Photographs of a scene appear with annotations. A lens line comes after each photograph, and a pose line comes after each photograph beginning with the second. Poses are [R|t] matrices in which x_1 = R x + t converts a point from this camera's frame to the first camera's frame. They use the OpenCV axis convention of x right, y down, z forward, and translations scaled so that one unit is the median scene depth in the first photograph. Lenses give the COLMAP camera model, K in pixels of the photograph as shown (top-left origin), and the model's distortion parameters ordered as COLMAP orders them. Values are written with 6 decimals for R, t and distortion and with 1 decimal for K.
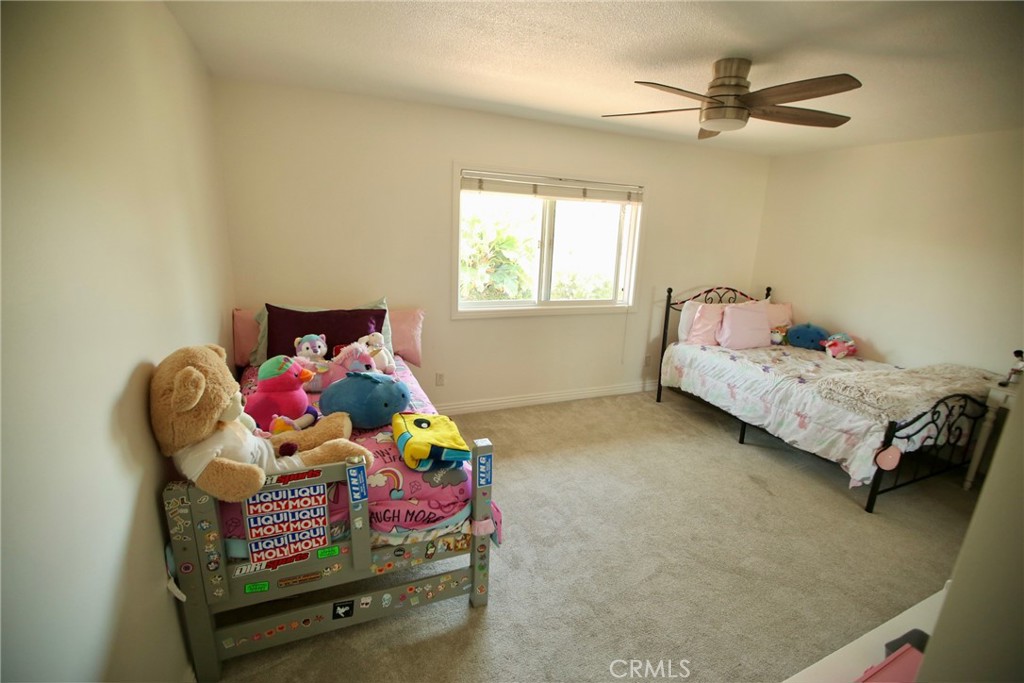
lens RADIAL K [[465.1, 0, 513.1], [0, 465.1, 347.2], [0, 0, 1]] dist [-0.050194, 0.018596]
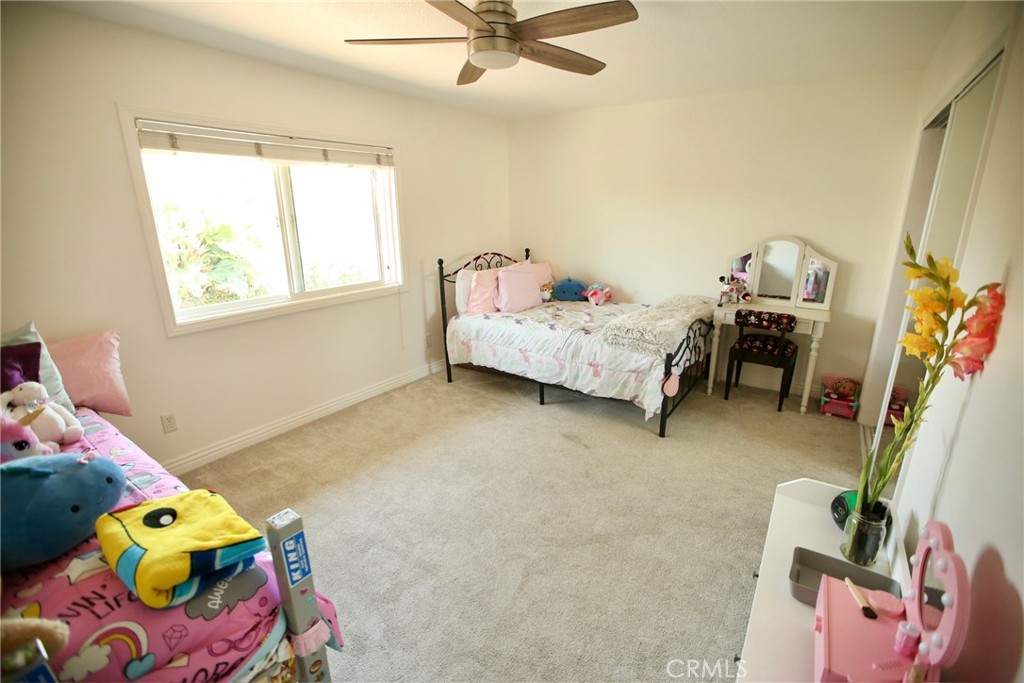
lens RADIAL K [[465.1, 0, 513.1], [0, 465.1, 347.2], [0, 0, 1]] dist [-0.050194, 0.018596]
pose [[0.850128, -0.197349, 0.488196, -0.028696], [0.177885, 0.980243, 0.086492, -0.012139], [-0.495619, 0.013313, 0.868438, 0.148714]]
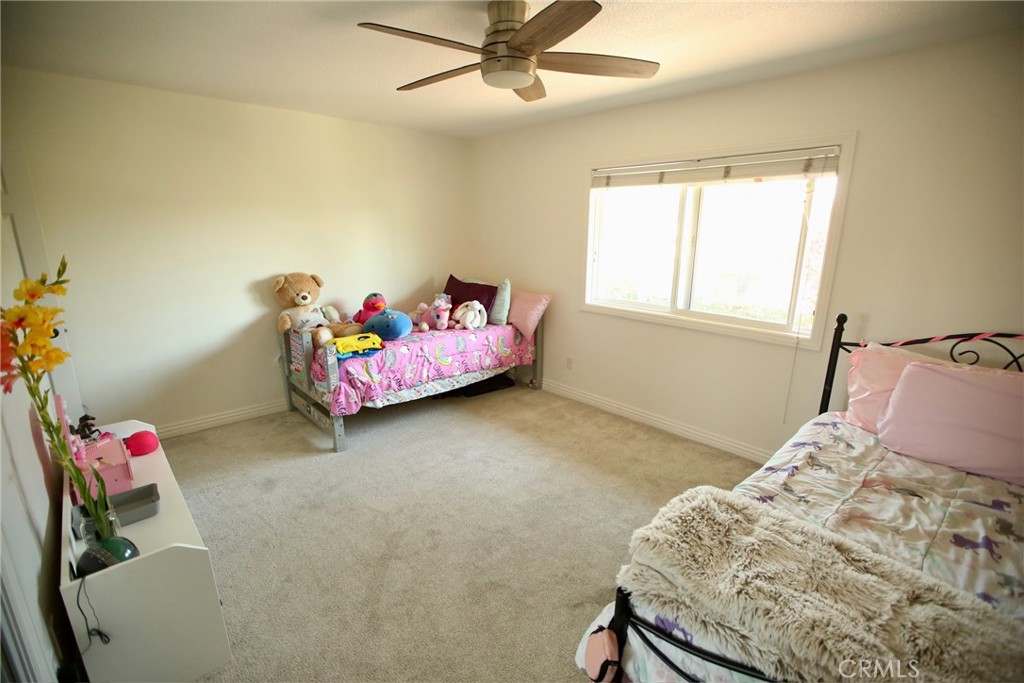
lens RADIAL K [[465.1, 0, 513.1], [0, 465.1, 347.2], [0, 0, 1]] dist [-0.050194, 0.018596]
pose [[0.329179, 0.194320, -0.924057, 0.870407], [-0.232265, 0.965193, 0.120230, -0.073797], [0.915256, 0.175049, 0.362855, 0.507544]]
